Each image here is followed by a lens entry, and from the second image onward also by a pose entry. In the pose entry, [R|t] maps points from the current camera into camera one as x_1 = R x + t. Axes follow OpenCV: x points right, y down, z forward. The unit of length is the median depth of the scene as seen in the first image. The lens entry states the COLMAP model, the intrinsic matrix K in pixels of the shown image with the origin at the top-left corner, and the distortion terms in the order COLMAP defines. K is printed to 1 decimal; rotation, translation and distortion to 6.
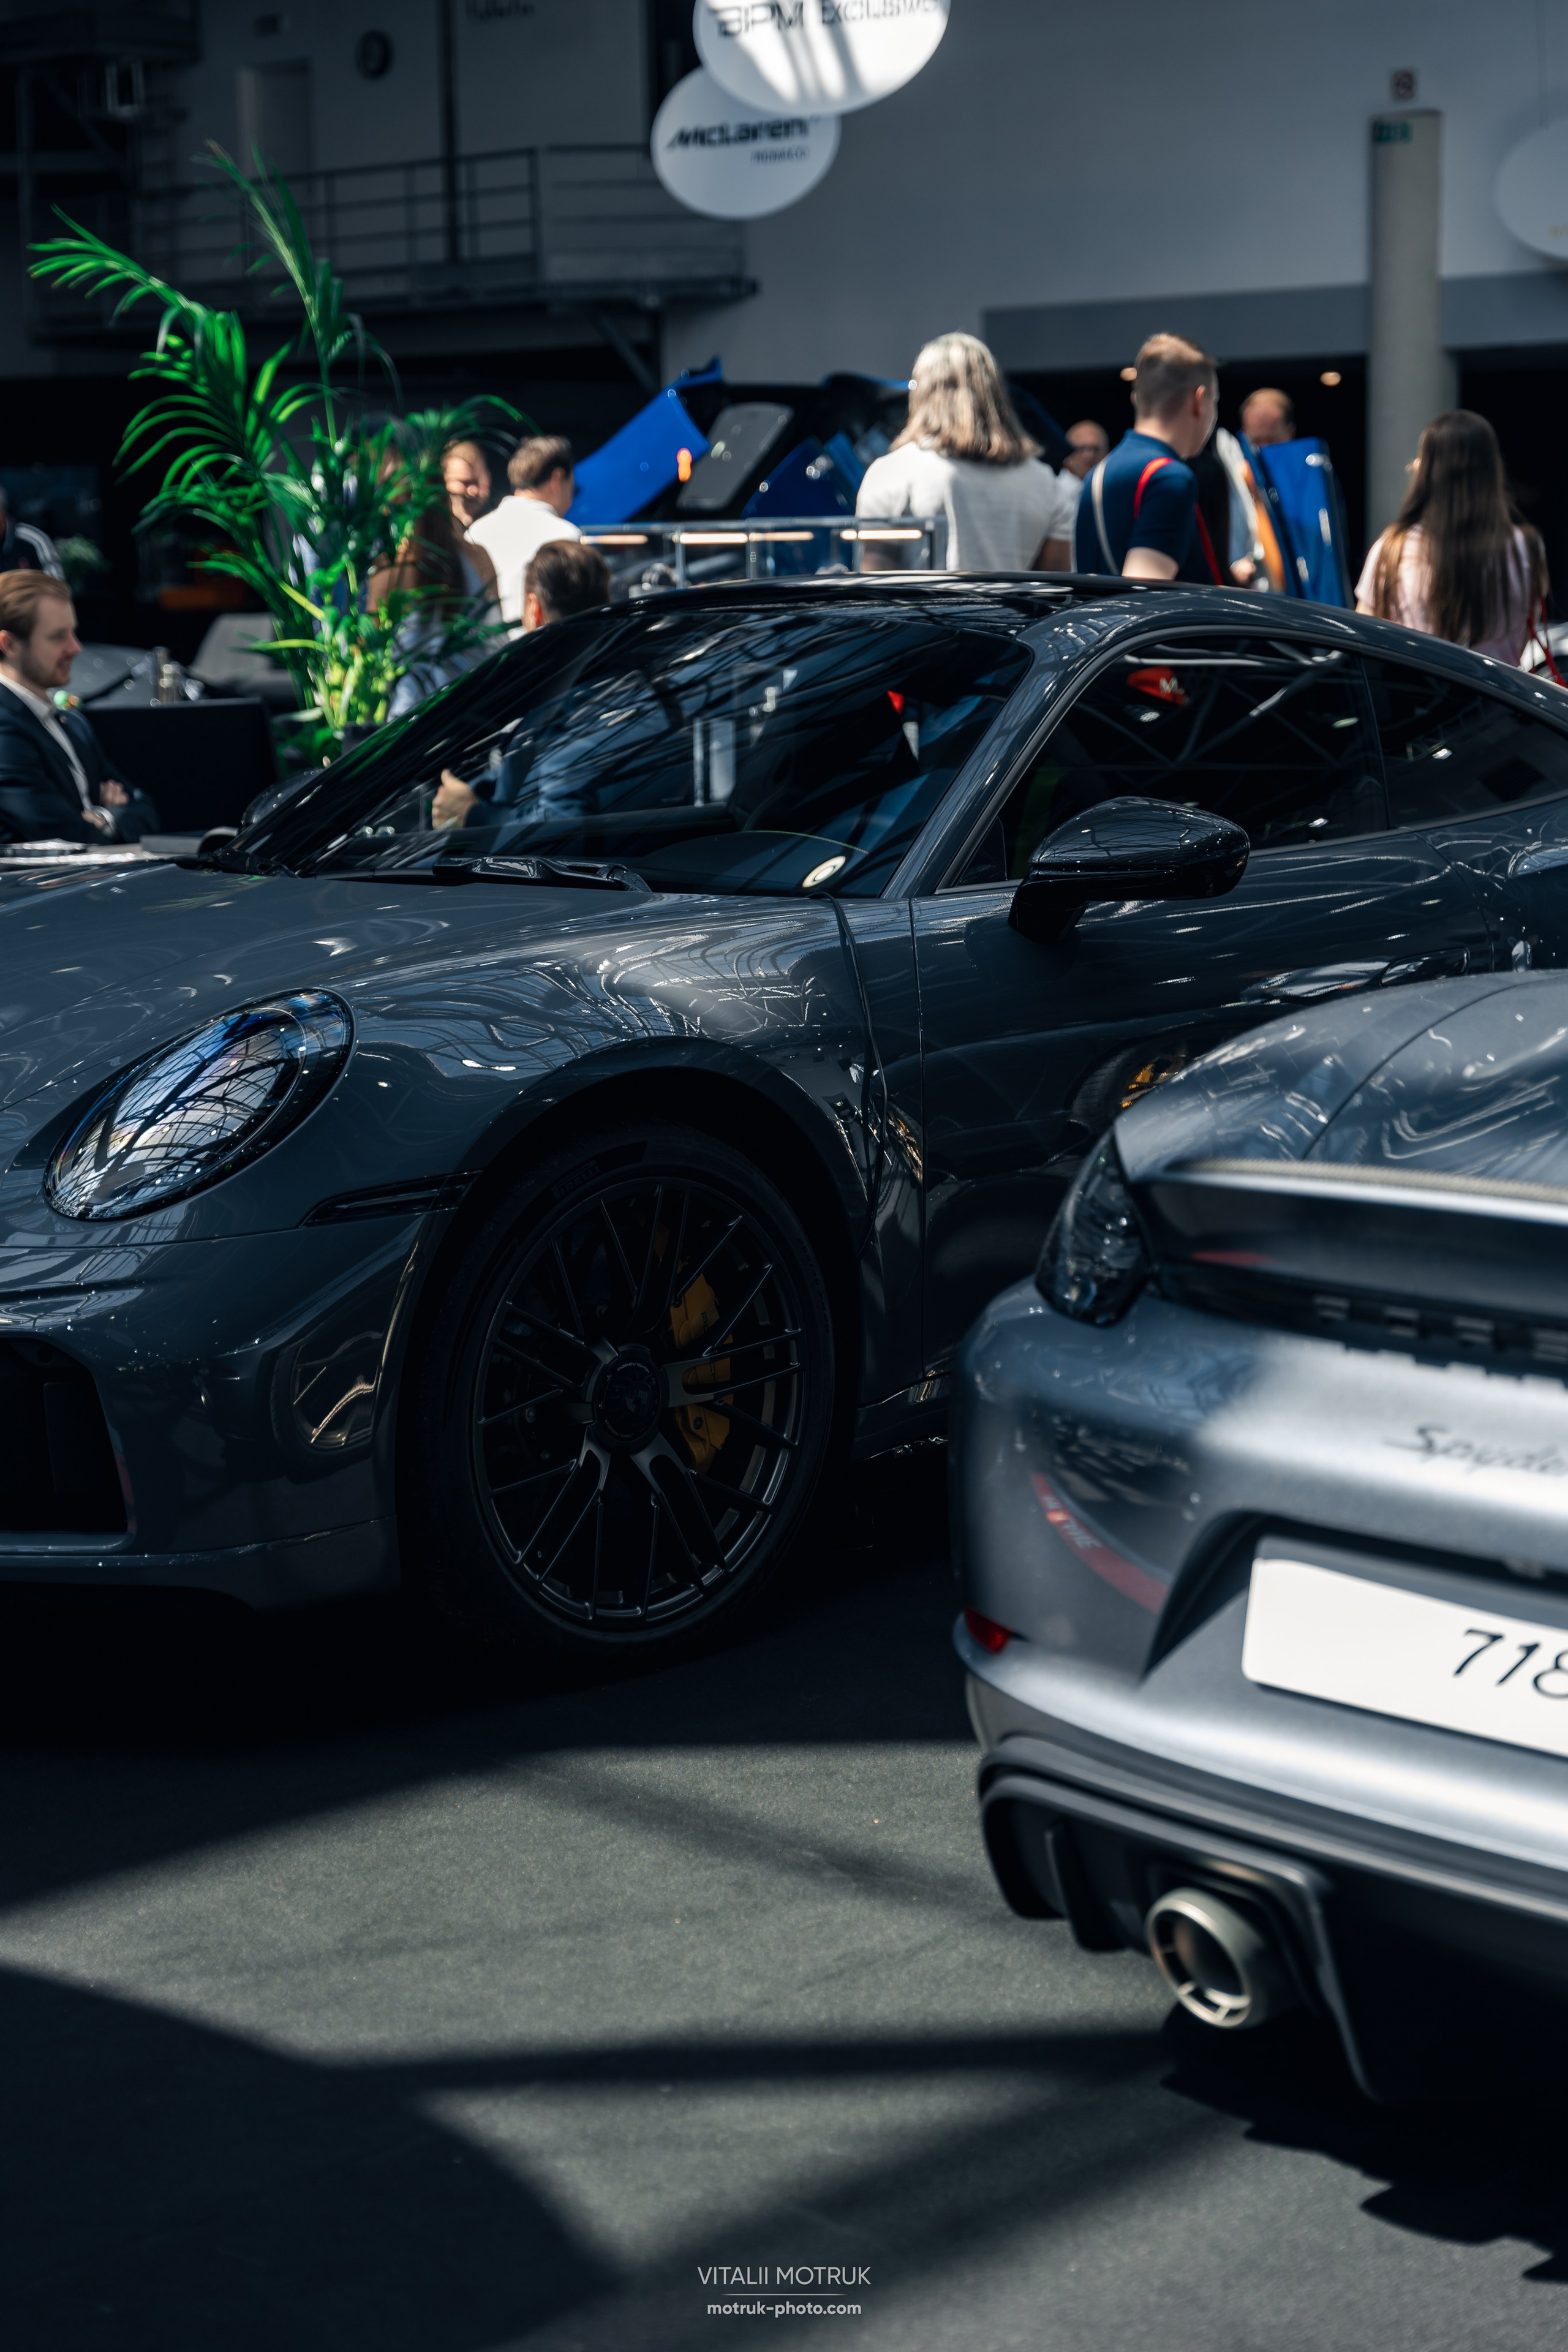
lens RADIAL K [[4067.0, 0, 784.0], [0, 4067.0, 1176.0], [0, 0, 1]] dist [-0.015424, 0.155878]
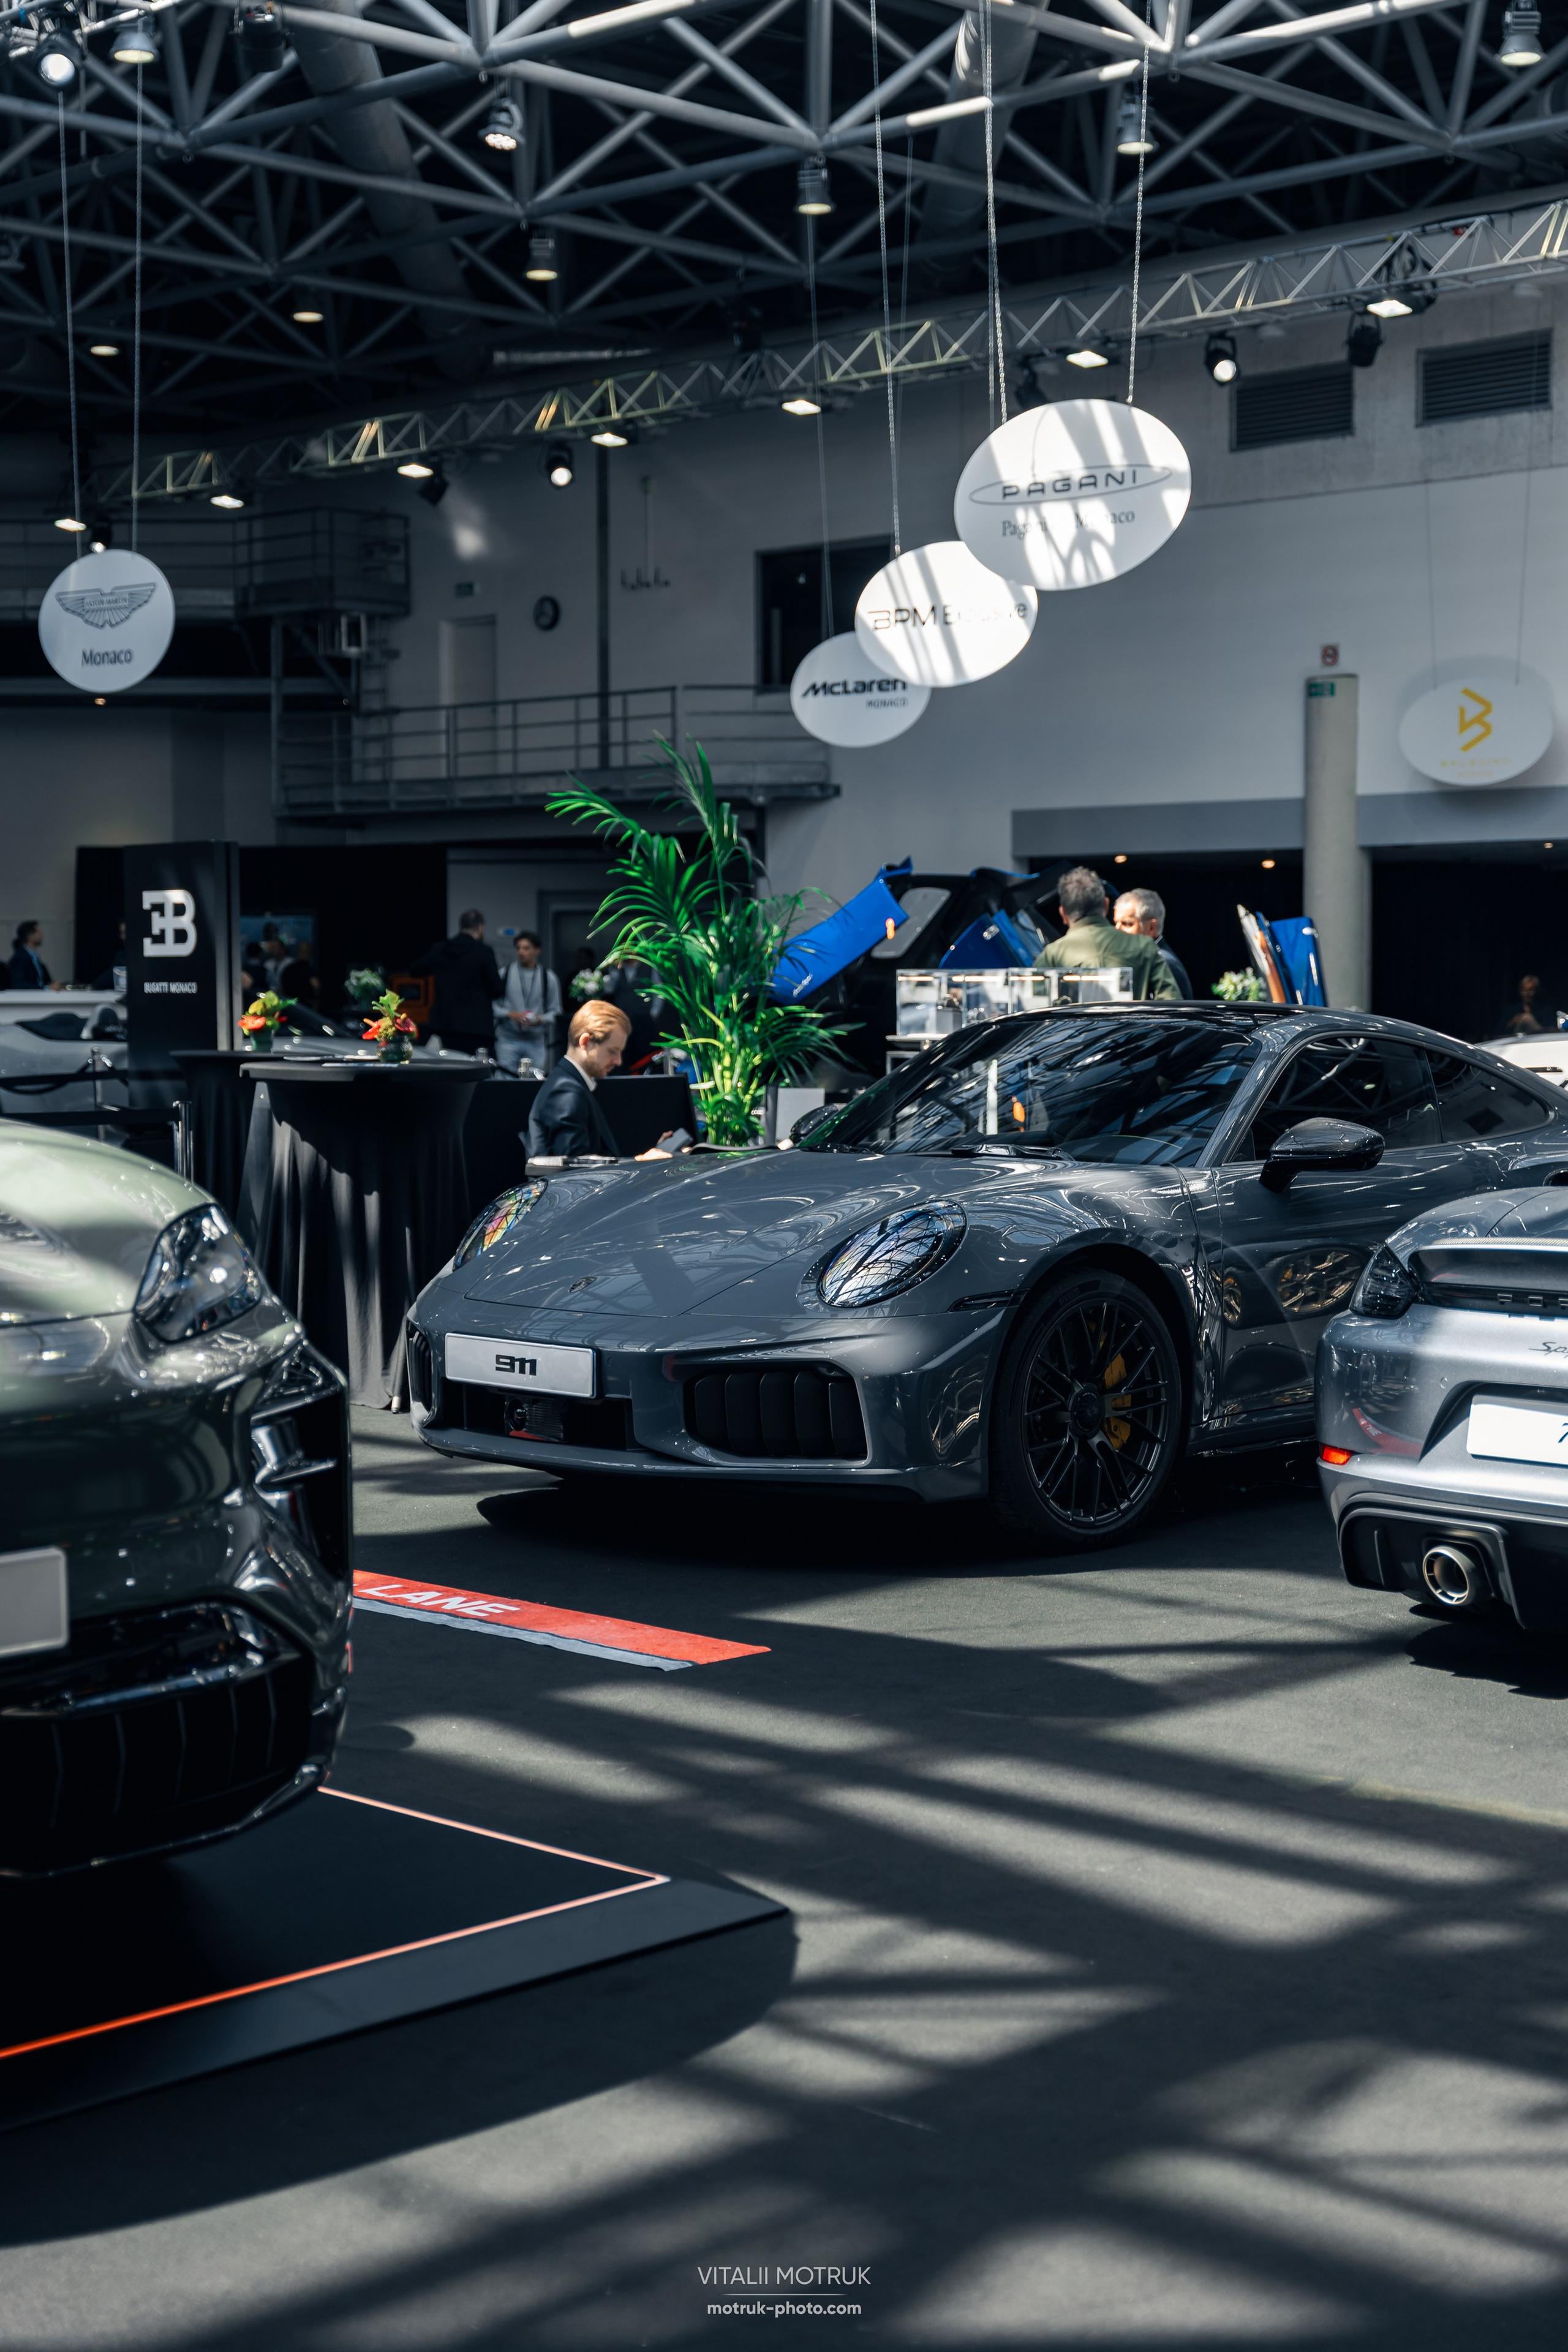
lens RADIAL K [[3484.0, 0, 784.0], [0, 3484.0, 1176.0], [0, 0, 1]] dist [0.018811, -0.002069]
pose [[0.999842, 0.012237, 0.012875, -0.076645], [-0.010920, 0.995141, -0.097848, 0.039774], [-0.014010, 0.097692, 0.995118, -0.256316]]
